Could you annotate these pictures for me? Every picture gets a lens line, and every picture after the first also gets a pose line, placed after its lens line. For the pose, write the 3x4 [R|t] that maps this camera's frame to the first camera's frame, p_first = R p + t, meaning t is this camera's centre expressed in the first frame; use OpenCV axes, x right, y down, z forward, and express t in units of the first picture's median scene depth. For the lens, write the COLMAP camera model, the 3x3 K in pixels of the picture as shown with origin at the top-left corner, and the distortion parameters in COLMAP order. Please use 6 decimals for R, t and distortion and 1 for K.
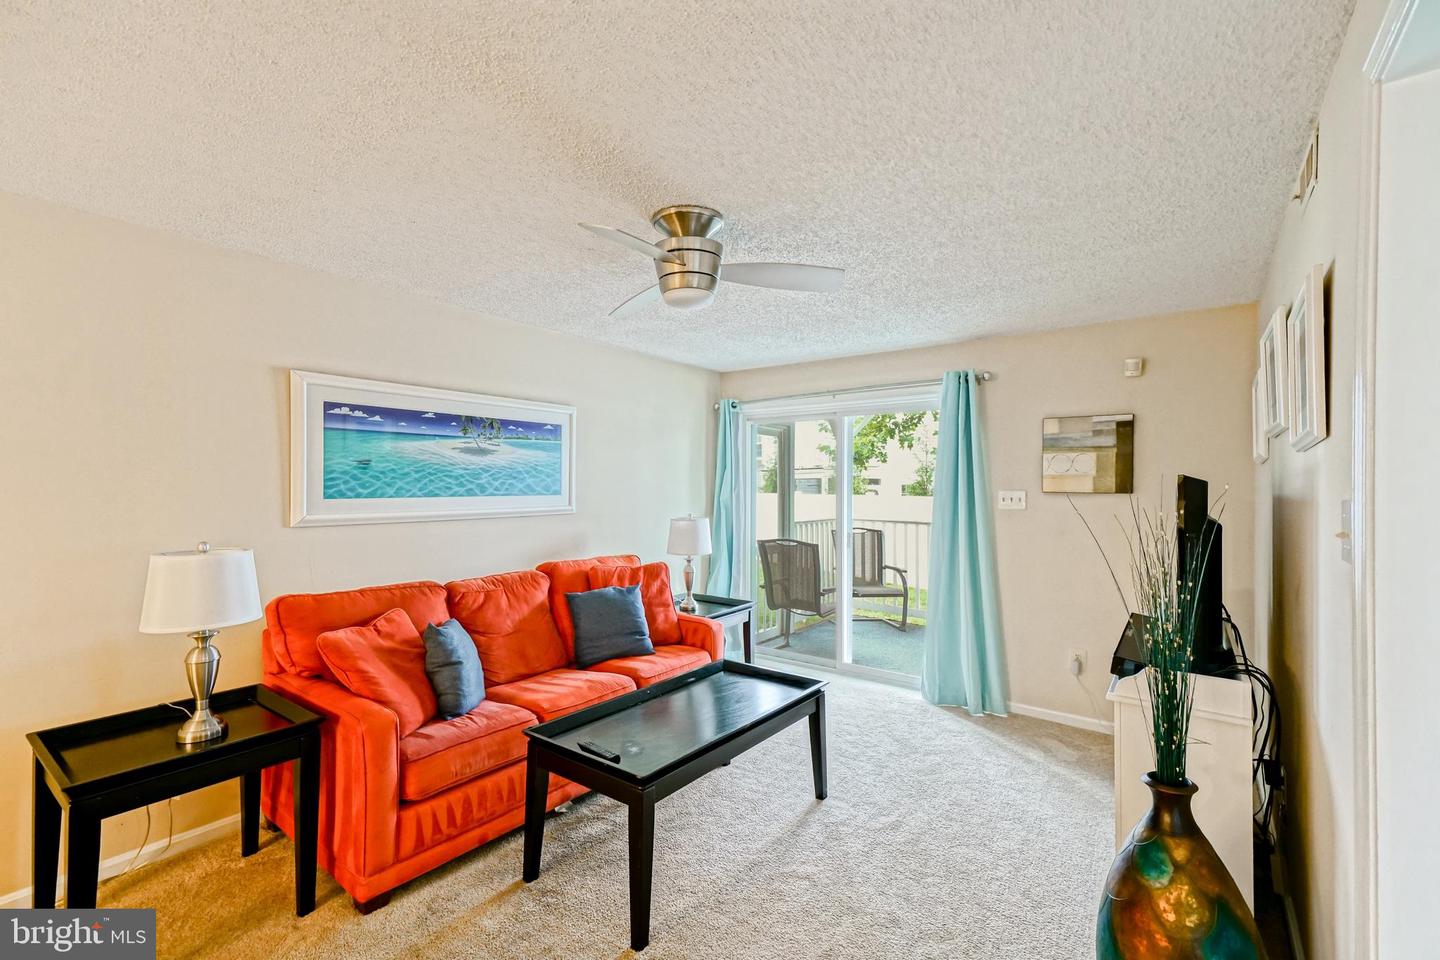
lens RADIAL K [[647.4, 0, 697.0], [0, 647.4, 490.5], [0, 0, 1]] dist [0.054904, -0.000110]
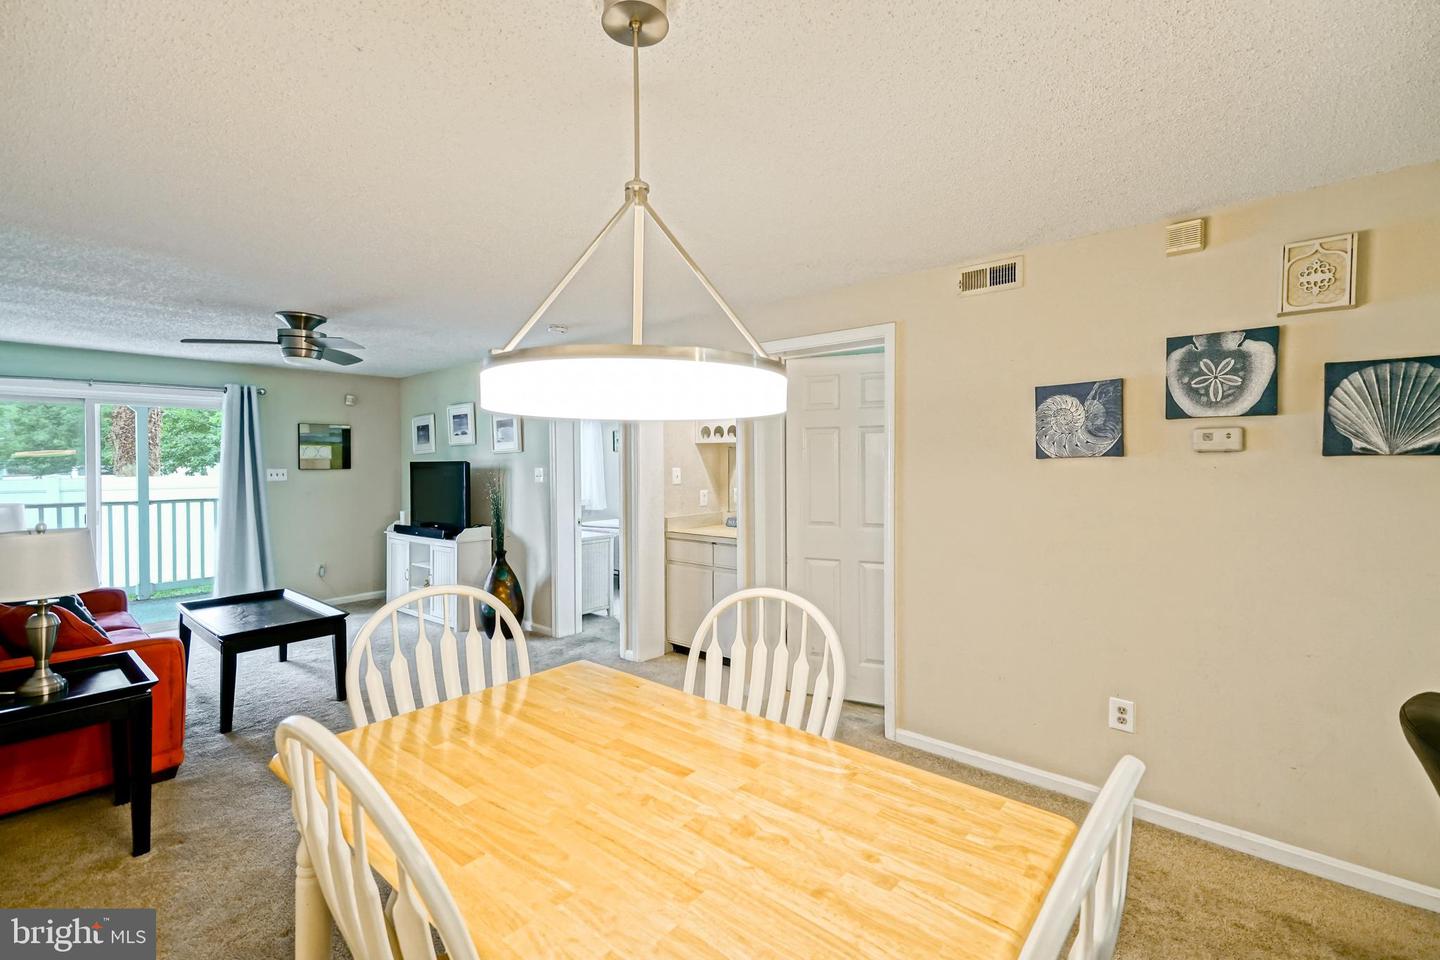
lens RADIAL K [[640.5, 0, 718.0], [0, 640.5, 459.1], [0, 0, 1]] dist [0.071915, -0.019580]
pose [[0.078026, -0.003357, 0.996946, -1.036187], [0.013200, 0.999910, 0.002334, -0.012971], [-0.996864, 0.012977, 0.078063, -0.151083]]
